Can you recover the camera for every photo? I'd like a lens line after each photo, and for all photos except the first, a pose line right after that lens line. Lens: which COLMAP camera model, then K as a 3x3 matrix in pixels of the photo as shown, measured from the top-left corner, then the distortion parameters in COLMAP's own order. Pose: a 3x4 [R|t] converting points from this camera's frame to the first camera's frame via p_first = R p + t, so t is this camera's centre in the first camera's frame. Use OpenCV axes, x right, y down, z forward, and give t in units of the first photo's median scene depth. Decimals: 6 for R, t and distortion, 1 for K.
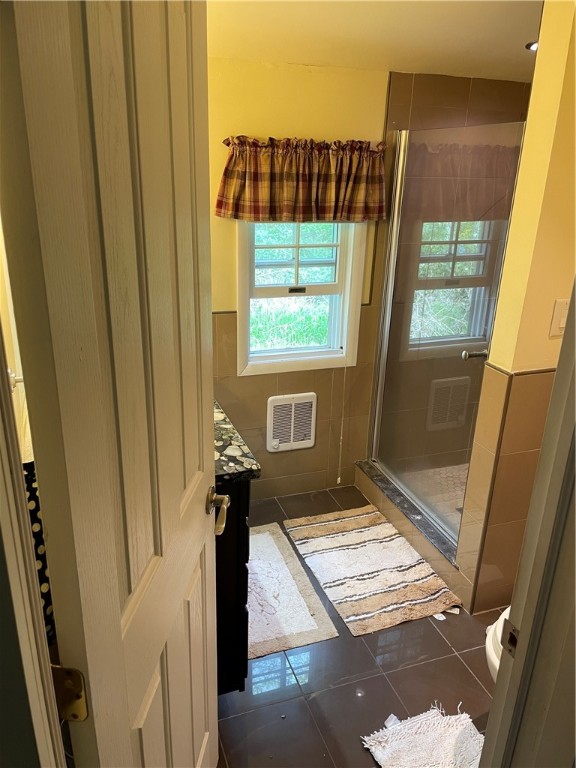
lens RADIAL K [[582.1, 0, 286.9], [0, 582.1, 383.3], [0, 0, 1]] dist [0.000139, 0.000313]
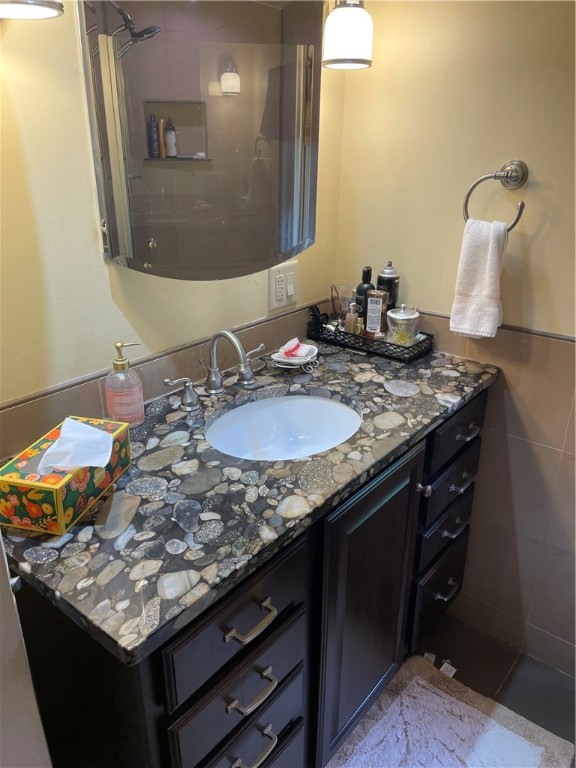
lens RADIAL K [[582.1, 0, 287.3], [0, 582.1, 383.6], [0, 0, 1]] dist [0.000139, 0.000313]
pose [[0.523267, 0.299281, -0.797886, 0.300078], [-0.287761, 0.943359, 0.165128, -0.152453], [0.802113, 0.143195, 0.579750, 0.751848]]
